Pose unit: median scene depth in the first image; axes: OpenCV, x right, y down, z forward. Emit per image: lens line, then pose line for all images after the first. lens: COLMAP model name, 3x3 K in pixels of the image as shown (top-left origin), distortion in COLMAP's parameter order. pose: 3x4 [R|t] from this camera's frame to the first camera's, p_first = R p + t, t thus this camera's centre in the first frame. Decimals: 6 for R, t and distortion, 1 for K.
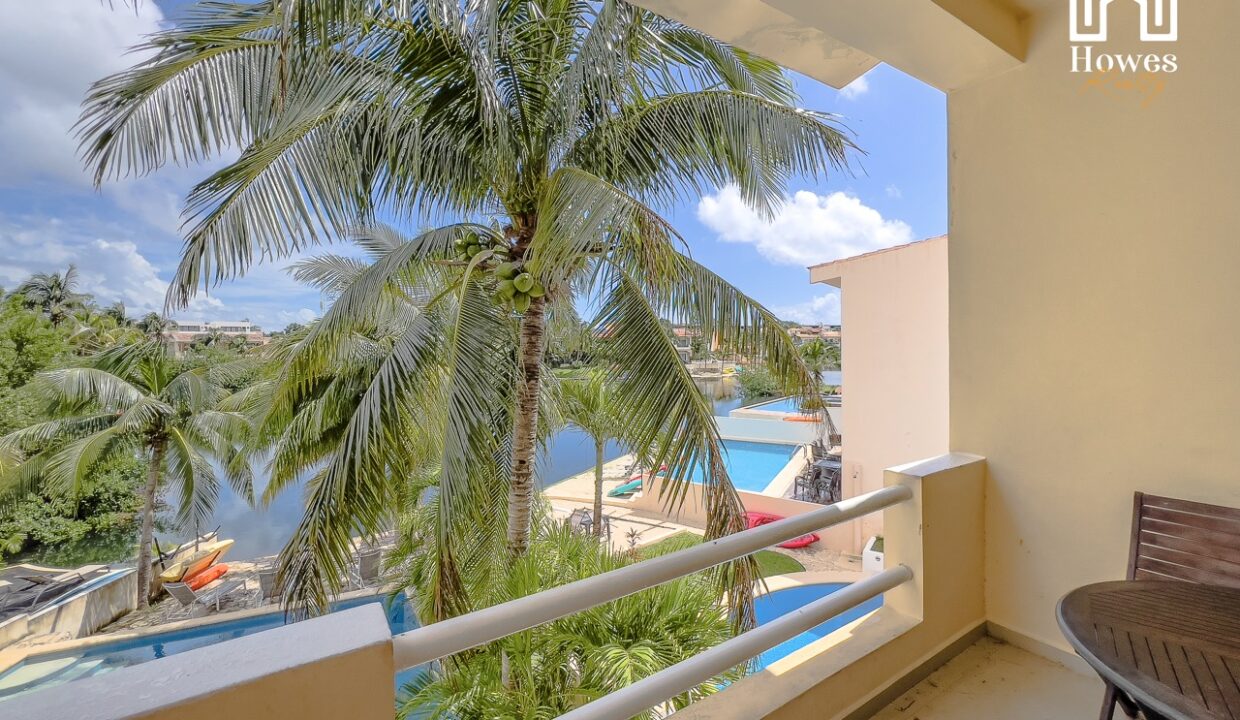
lens RADIAL K [[517.3, 0, 598.6], [0, 517.3, 359.8], [0, 0, 1]] dist [-0.002271, -0.000071]
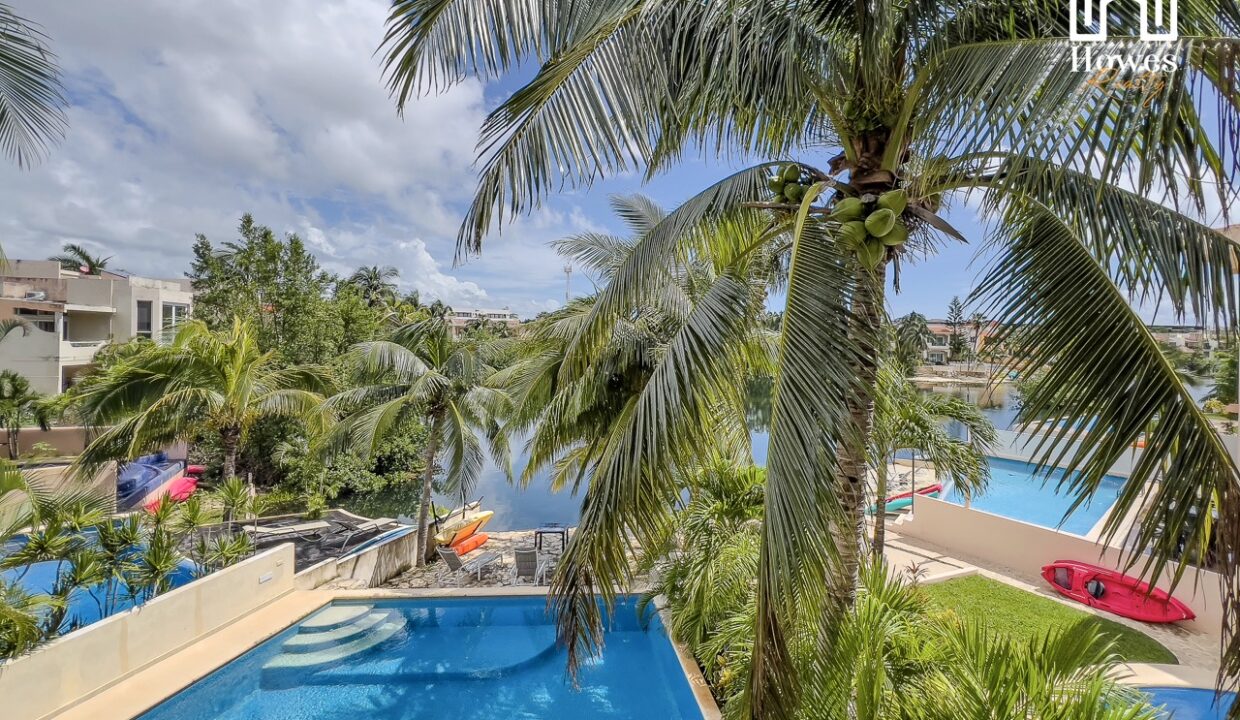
lens RADIAL K [[539.0, 0, 649.9], [0, 539.0, 342.6], [0, 0, 1]] dist [-0.001448, 0.000035]
pose [[0.943758, 0.029128, -0.329351, -0.070348], [-0.035128, 0.999307, -0.012280, 0.011099], [0.328765, 0.023159, 0.944128, 0.080779]]
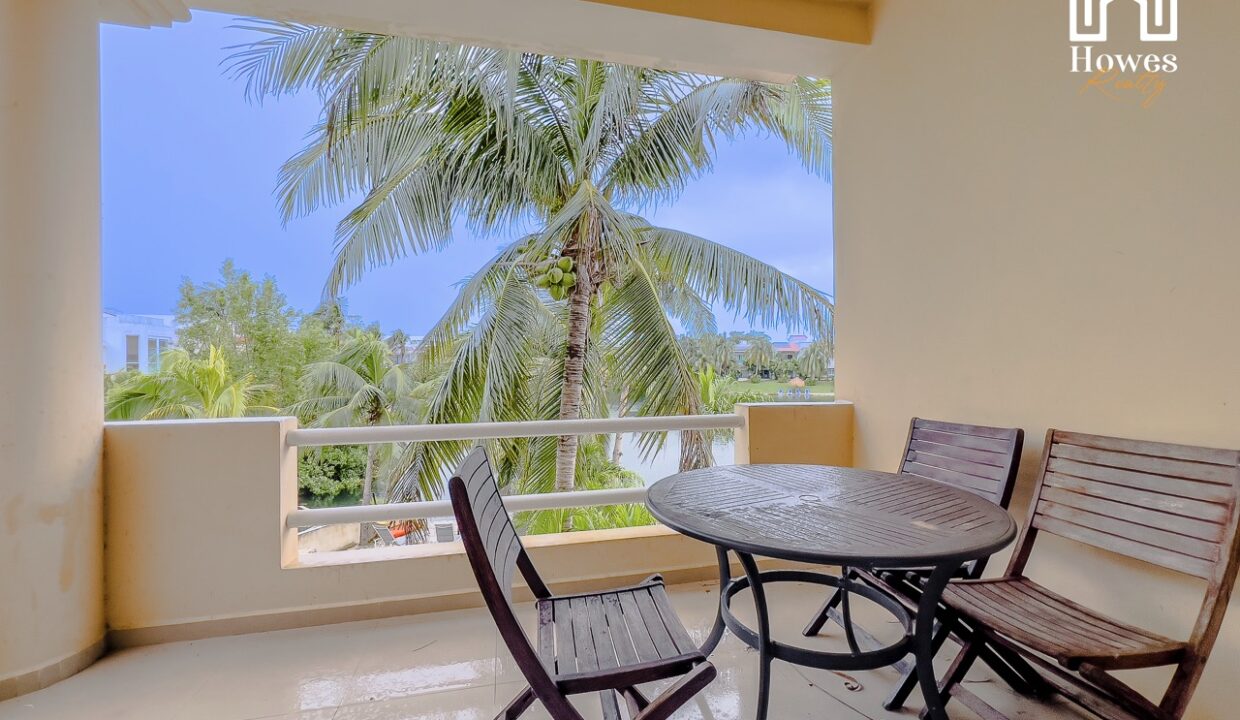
lens RADIAL K [[507.9, 0, 596.2], [0, 507.9, 360.1], [0, 0, 1]] dist [-0.002550, -0.000039]
pose [[0.941716, 0.005430, -0.336366, 0.121707], [-0.013202, 0.999696, -0.020822, 0.026520], [0.336151, 0.024049, 0.941501, -0.041788]]
